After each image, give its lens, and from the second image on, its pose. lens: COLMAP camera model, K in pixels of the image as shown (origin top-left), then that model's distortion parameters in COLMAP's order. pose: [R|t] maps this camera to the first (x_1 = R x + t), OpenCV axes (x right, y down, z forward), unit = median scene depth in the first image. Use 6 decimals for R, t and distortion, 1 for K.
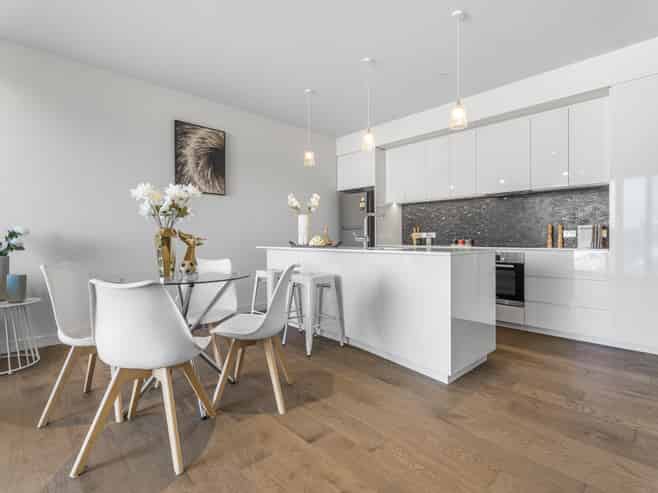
lens RADIAL K [[324.8, 0, 327.2], [0, 324.8, 244.6], [0, 0, 1]] dist [-0.001697, 0.001982]
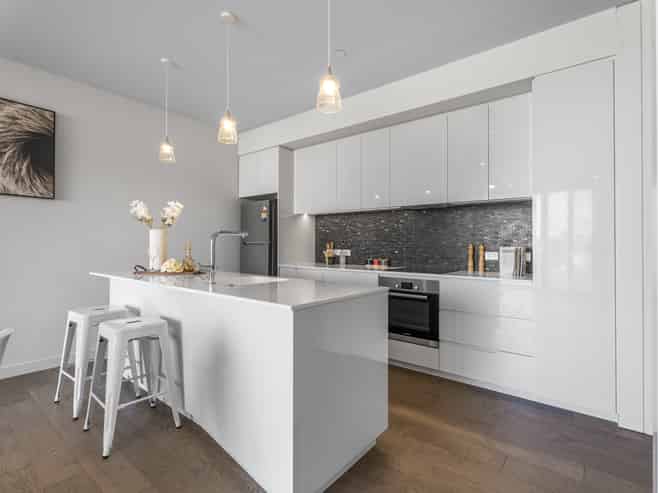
lens RADIAL K [[324.8, 0, 328.8], [0, 324.8, 245.3], [0, 0, 1]] dist [-0.001697, 0.001982]
pose [[0.989610, 0.006965, 0.143610, 0.201348], [-0.004375, 0.999822, -0.018338, -0.042780], [-0.143713, 0.017519, 0.989464, 0.219650]]
